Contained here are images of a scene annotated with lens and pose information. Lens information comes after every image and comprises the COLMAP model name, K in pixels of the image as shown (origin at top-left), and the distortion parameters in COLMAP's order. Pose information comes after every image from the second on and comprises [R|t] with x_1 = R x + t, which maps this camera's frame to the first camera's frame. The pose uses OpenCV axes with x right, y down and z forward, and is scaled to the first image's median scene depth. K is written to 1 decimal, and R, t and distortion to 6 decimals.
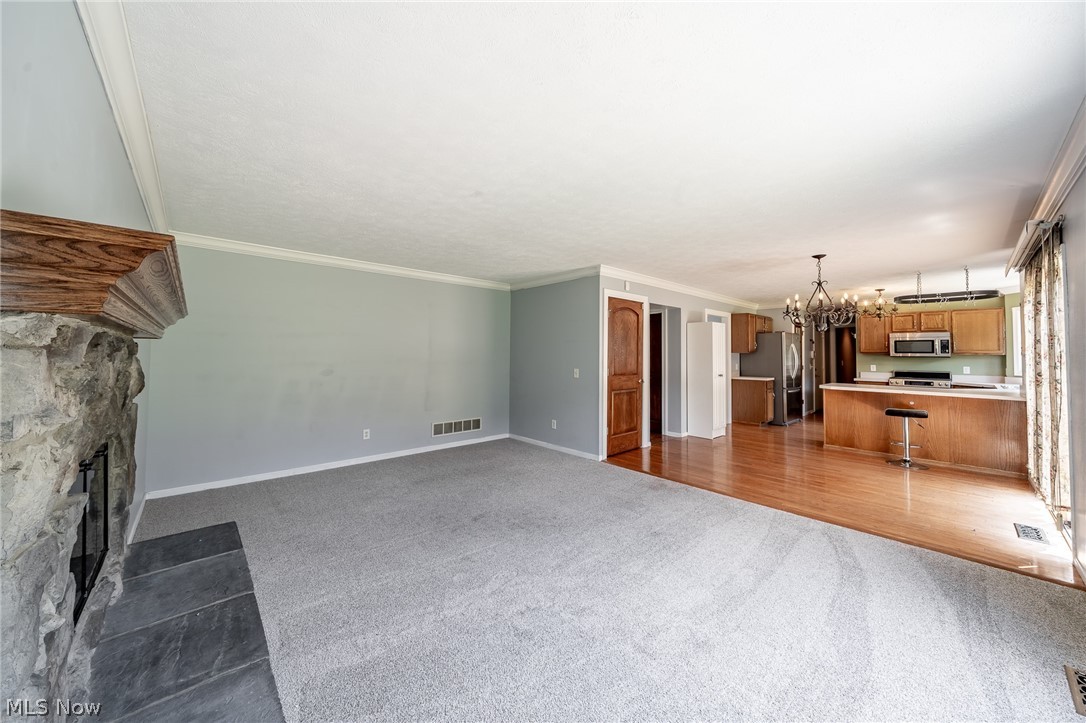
lens RADIAL K [[379.3, 0, 540.2], [0, 379.3, 348.9], [0, 0, 1]] dist [-0.001353, -0.000054]
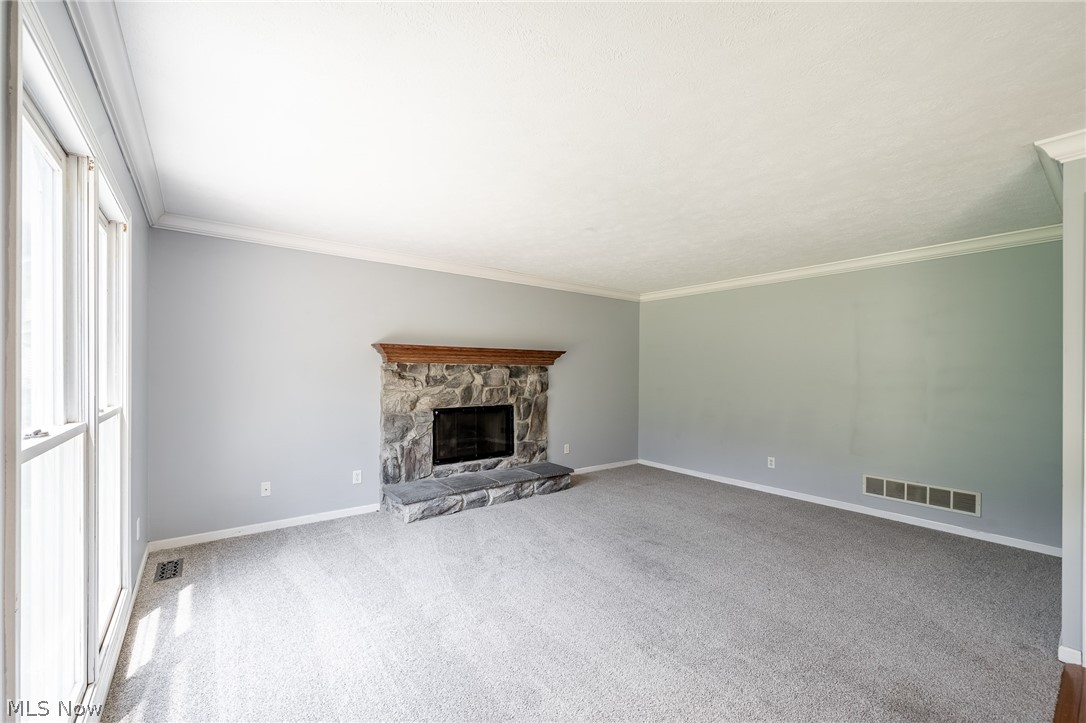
lens RADIAL K [[445.3, 0, 540.9], [0, 445.3, 373.4], [0, 0, 1]] dist [0.000098, 0.000044]
pose [[-0.072344, -0.002788, -0.997376, 0.755044], [0.003466, 0.999989, -0.003047, 0.014531], [0.997374, -0.003677, -0.072333, 0.615094]]
